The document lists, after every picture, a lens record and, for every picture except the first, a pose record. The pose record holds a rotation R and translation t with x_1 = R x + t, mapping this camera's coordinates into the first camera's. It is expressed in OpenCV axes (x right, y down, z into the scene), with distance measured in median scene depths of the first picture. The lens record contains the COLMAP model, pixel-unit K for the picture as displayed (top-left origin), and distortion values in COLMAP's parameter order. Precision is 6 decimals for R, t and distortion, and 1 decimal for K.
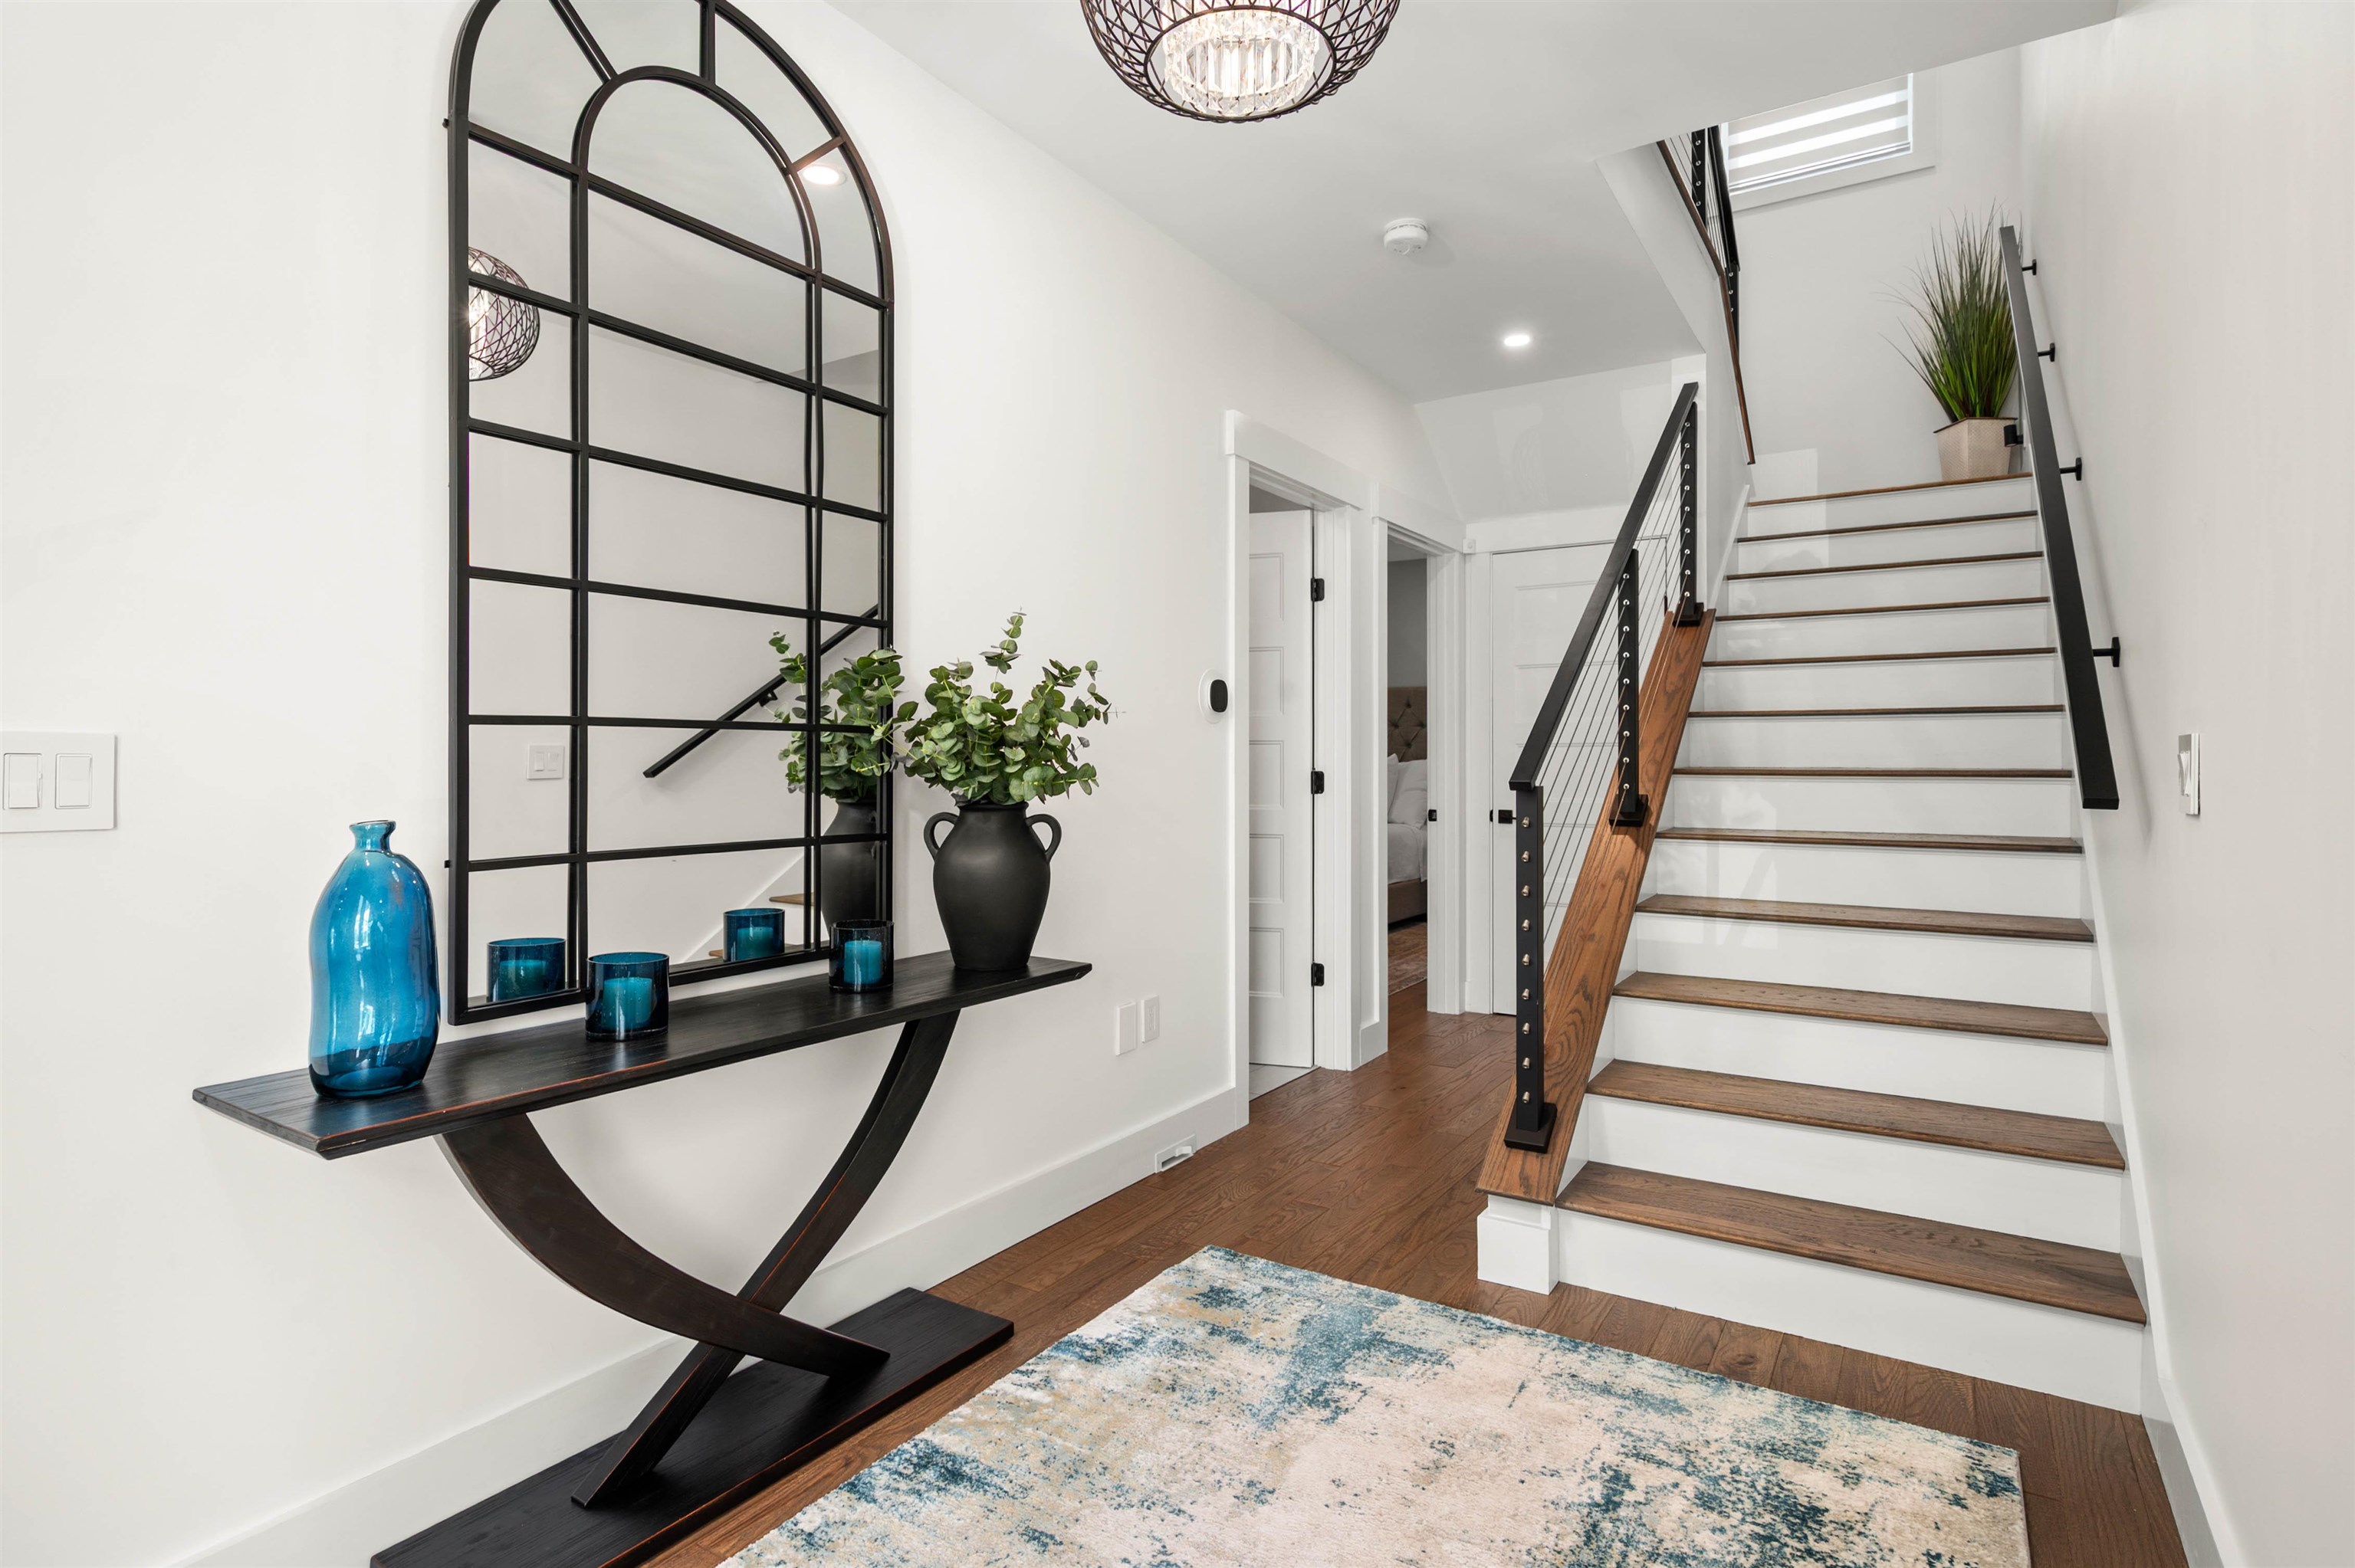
lens RADIAL K [[1218.8, 0, 1233.9], [0, 1218.8, 760.6], [0, 0, 1]] dist [-0.005600, -0.000790]
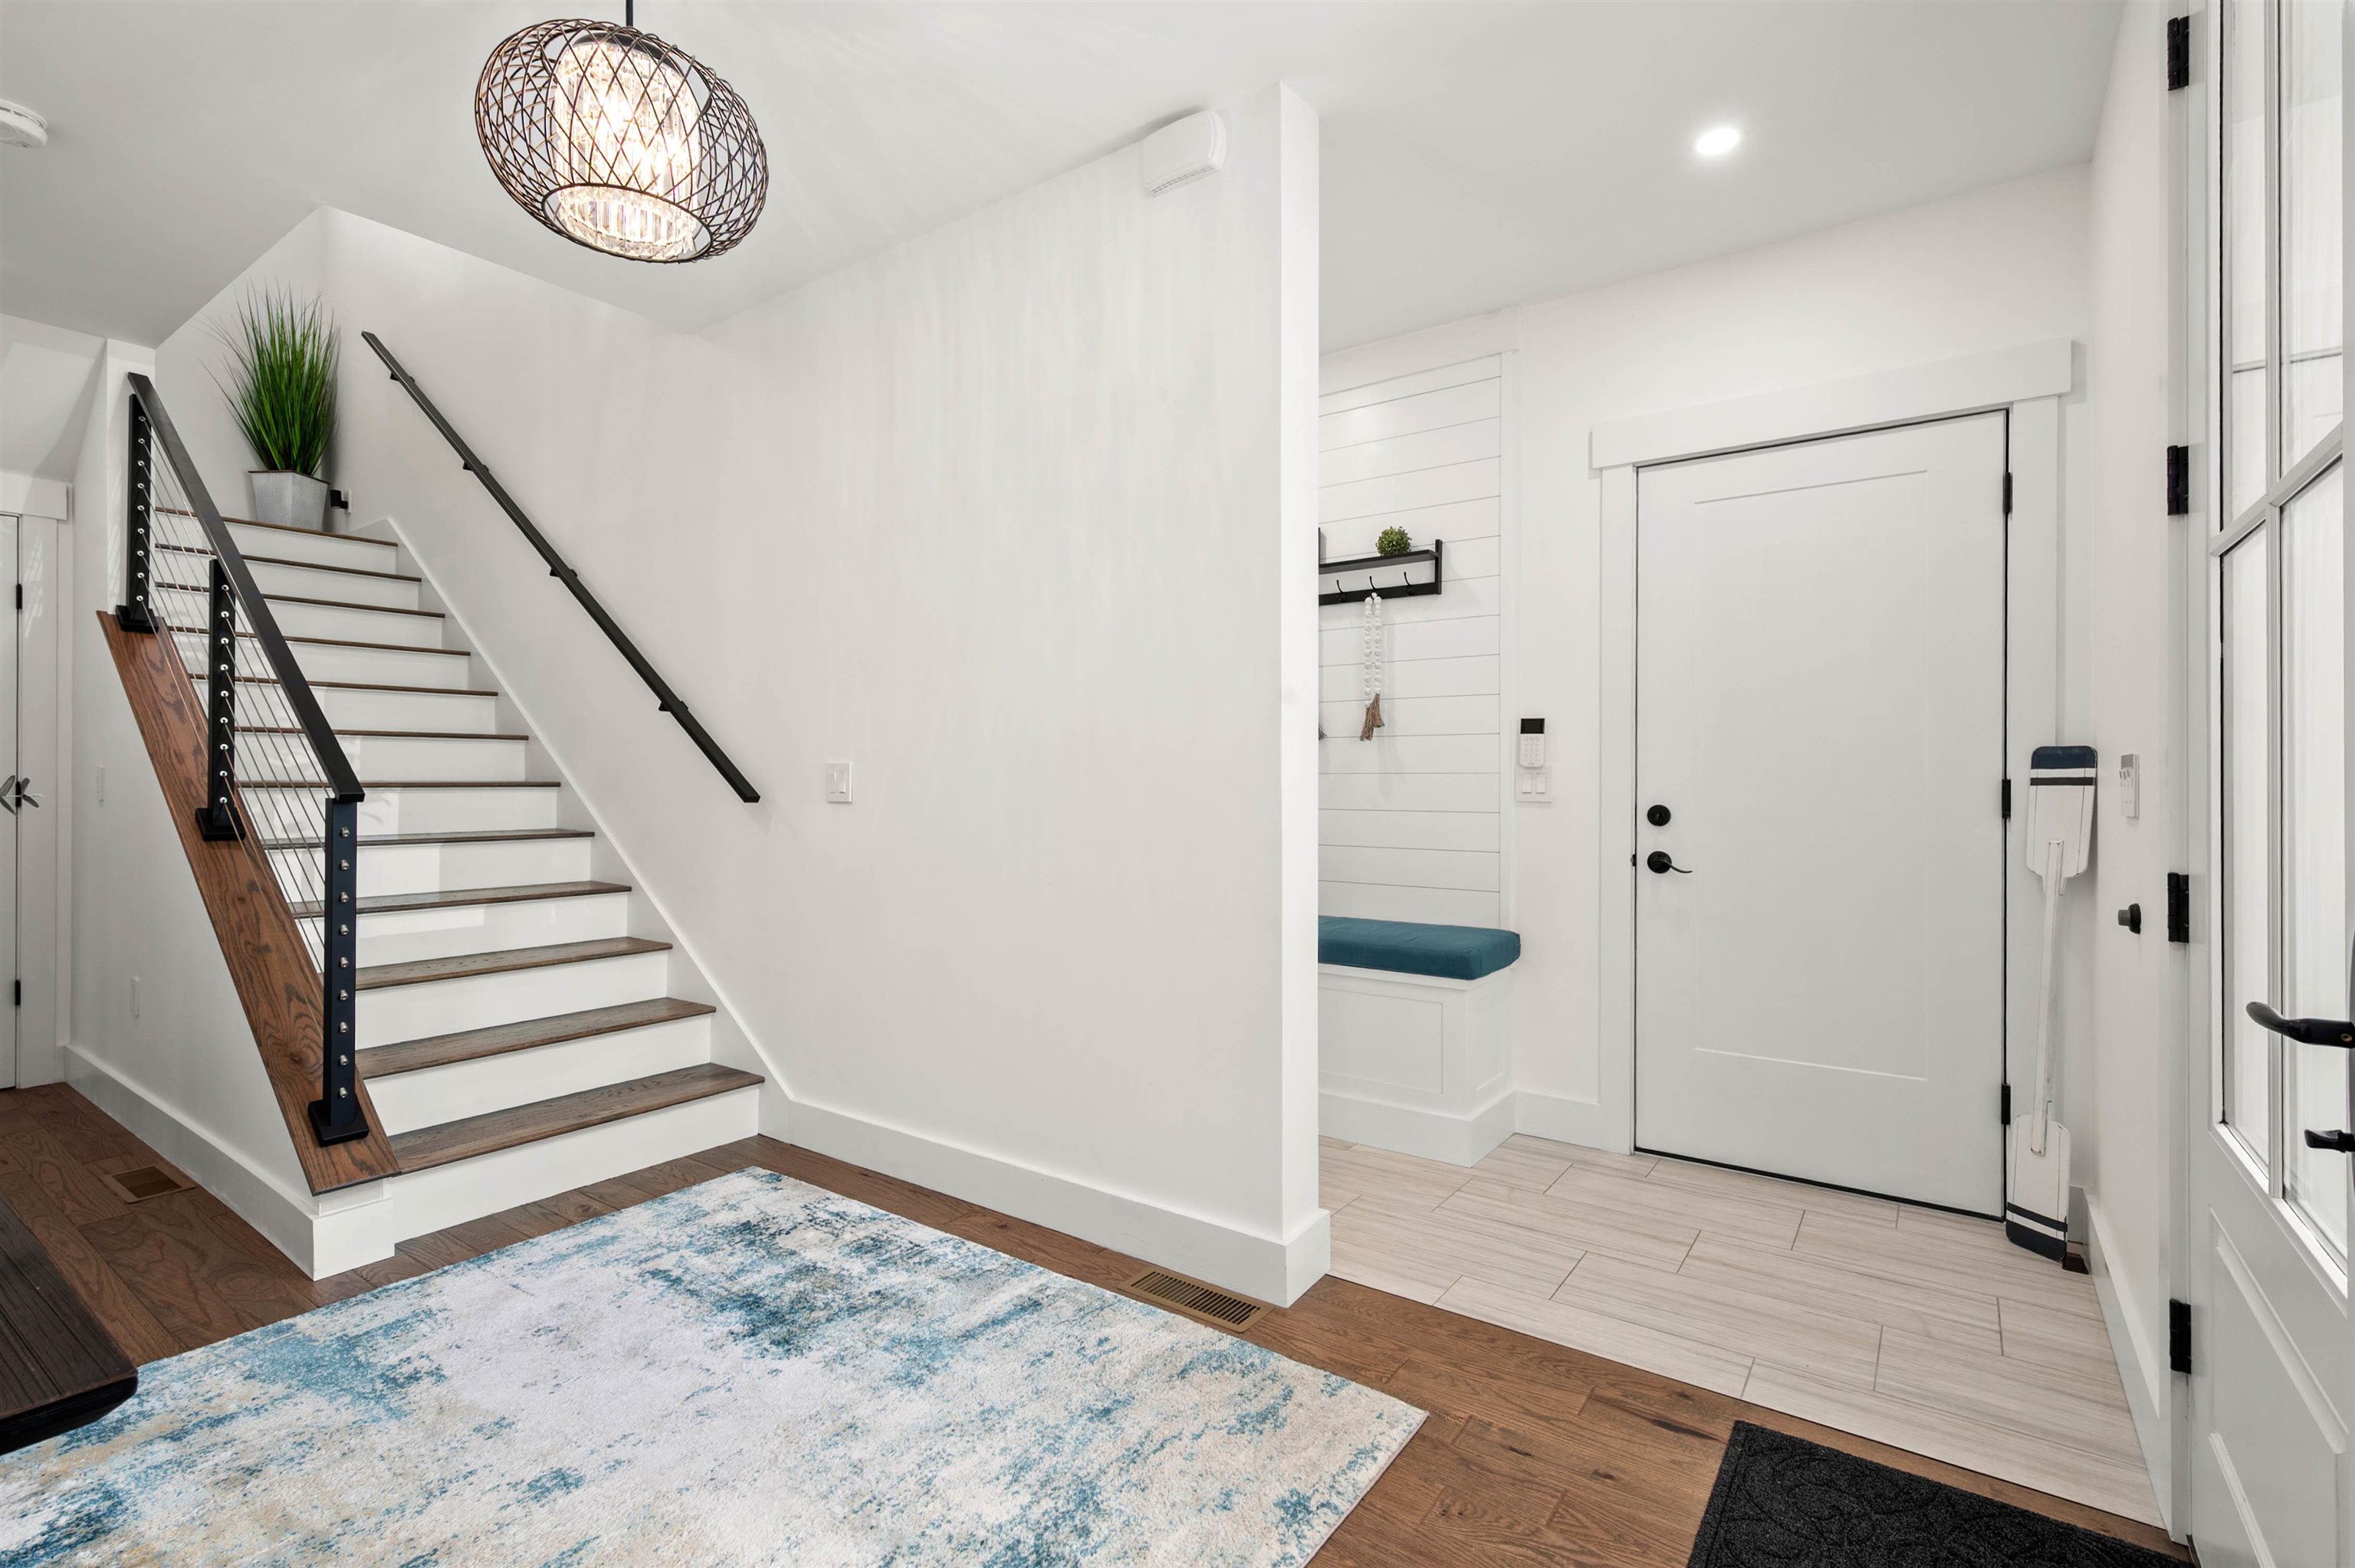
lens RADIAL K [[1064.1, 0, 1183.0], [0, 1064.1, 782.1], [0, 0, 1]] dist [-0.006208, 0.000075]
pose [[0.061907, -0.012108, 0.998009, -0.789380], [0.000339, 0.999927, 0.012111, -0.010712], [-0.998082, -0.000412, 0.061906, 0.254323]]
